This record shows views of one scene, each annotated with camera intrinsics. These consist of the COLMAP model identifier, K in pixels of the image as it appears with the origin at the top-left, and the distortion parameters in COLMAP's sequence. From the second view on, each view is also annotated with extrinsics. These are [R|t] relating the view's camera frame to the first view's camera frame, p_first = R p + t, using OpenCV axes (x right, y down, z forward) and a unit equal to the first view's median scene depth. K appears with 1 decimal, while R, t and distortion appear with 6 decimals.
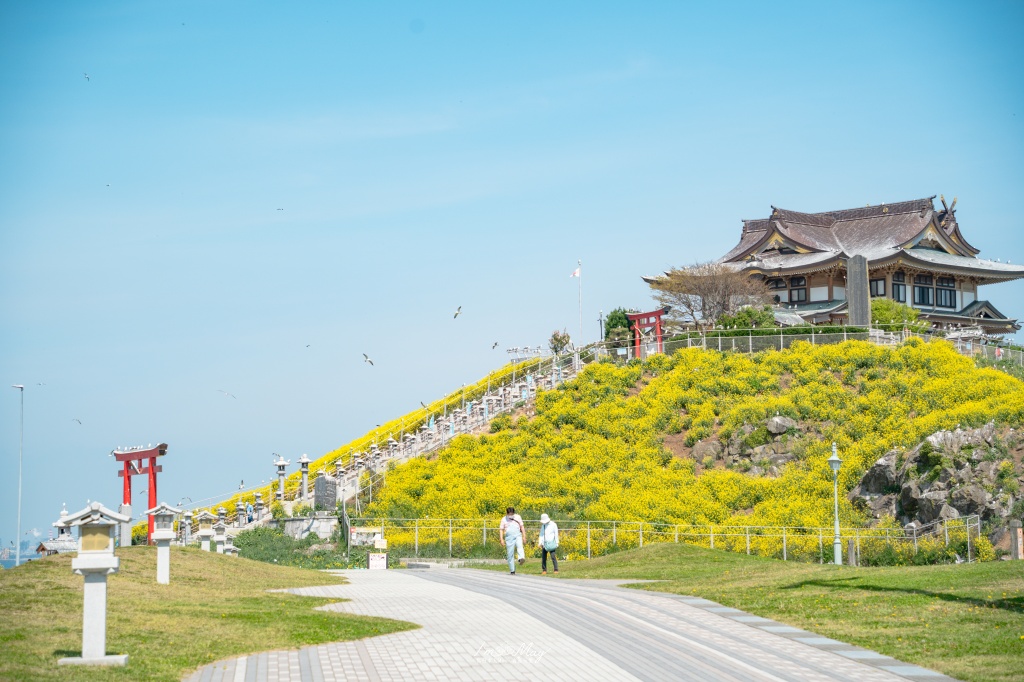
lens RADIAL K [[2538.4, 0, 512.0], [0, 2538.4, 341.0], [0, 0, 1]] dist [0.814402, -0.428023]
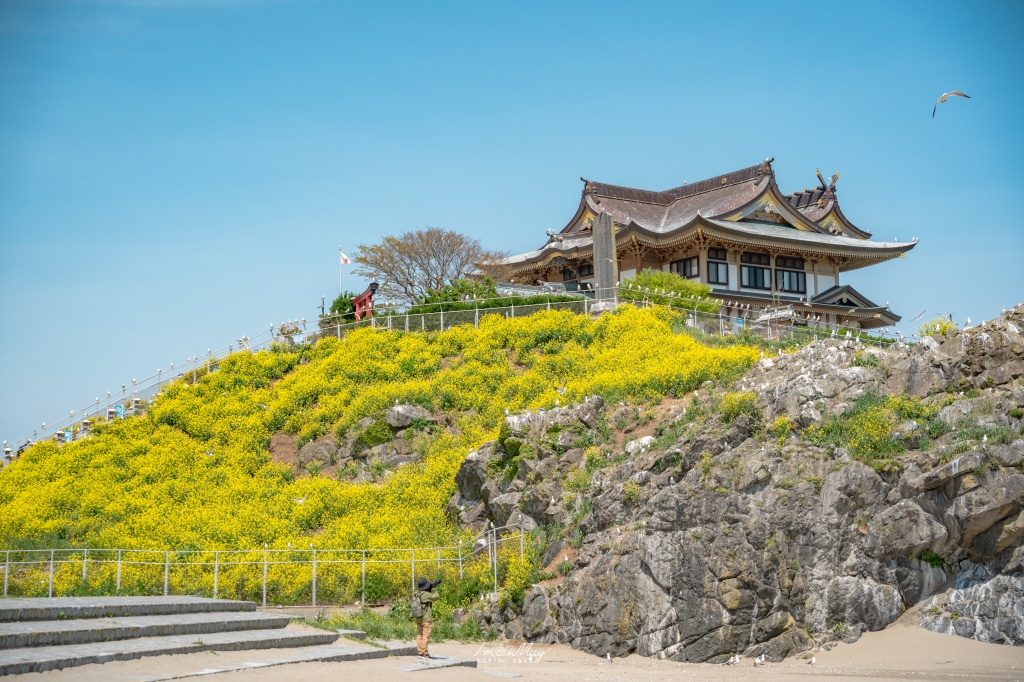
lens RADIAL K [[1963.6, 0, 512.0], [0, 1963.6, 341.0], [0, 0, 1]] dist [0.536662, 0.040752]
pose [[0.980766, -0.025518, -0.193511, 0.240742], [0.016150, 0.998627, -0.049835, 0.039001], [0.194517, 0.045751, 0.979832, 0.429014]]
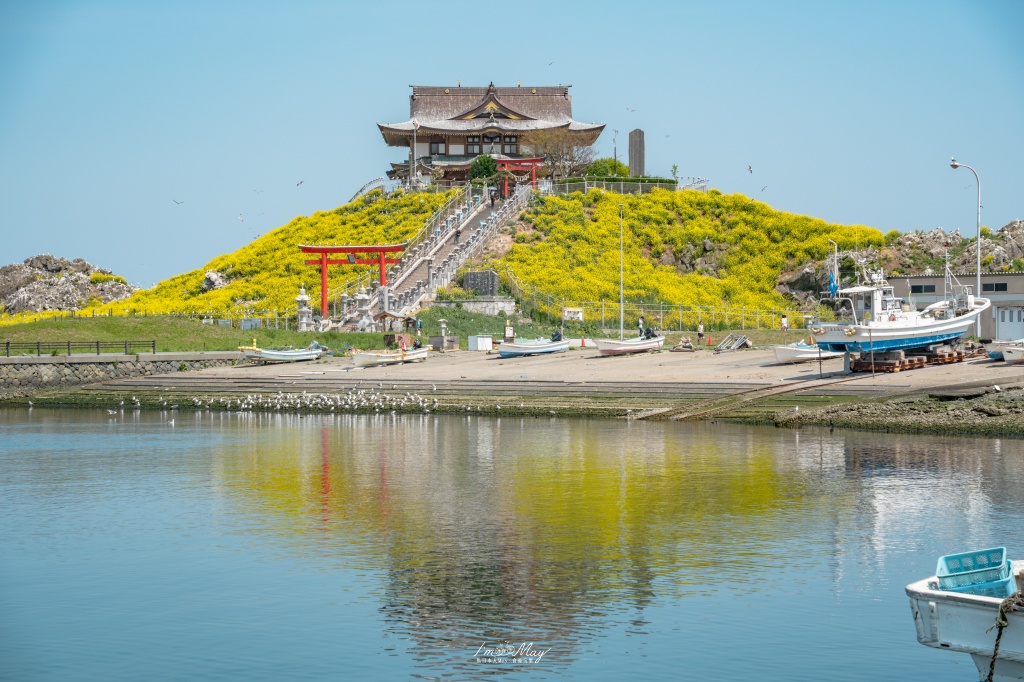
lens RADIAL K [[2446.8, 0, 516.3], [0, 2446.8, 359.0], [0, 0, 1]] dist [0.721593, 0.017958]
pose [[0.723988, 0.002146, 0.689809, -0.962917], [-0.060017, 0.996399, 0.059890, 0.018998], [-0.687197, -0.084760, 0.721510, 0.014773]]
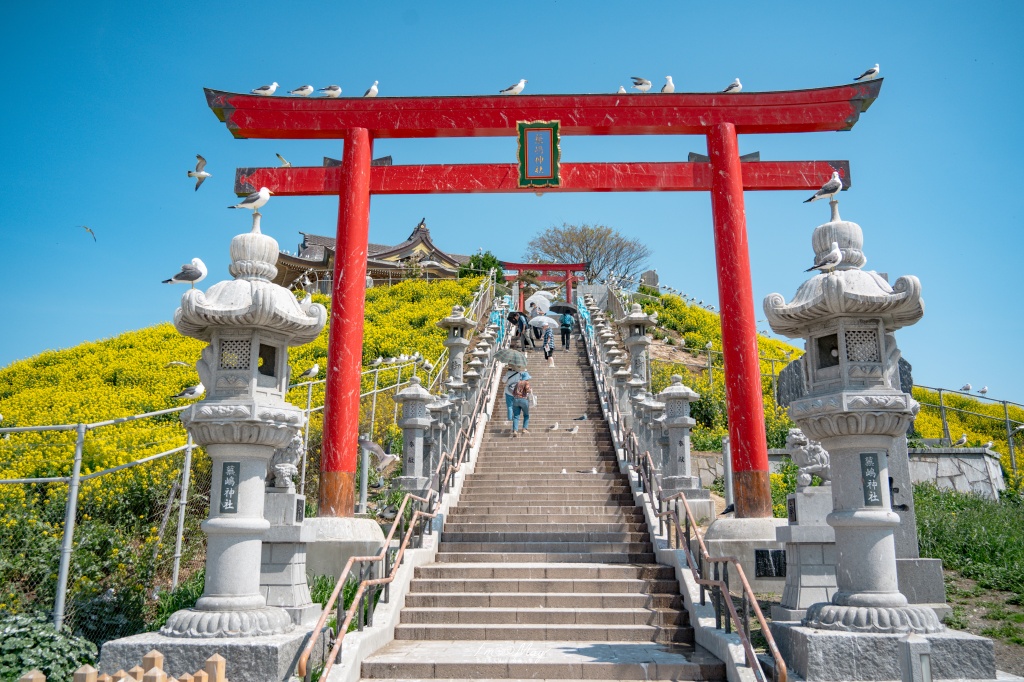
lens RADIAL K [[853.3, 0, 512.0], [0, 853.3, 341.0], [0, 0, 1]] dist [-0.014274, 0.002298]
pose [[0.442944, 0.218884, 0.869420, -0.215736], [-0.081031, 0.975545, -0.204319, 0.080043], [-0.892880, 0.020052, 0.449848, 0.957418]]
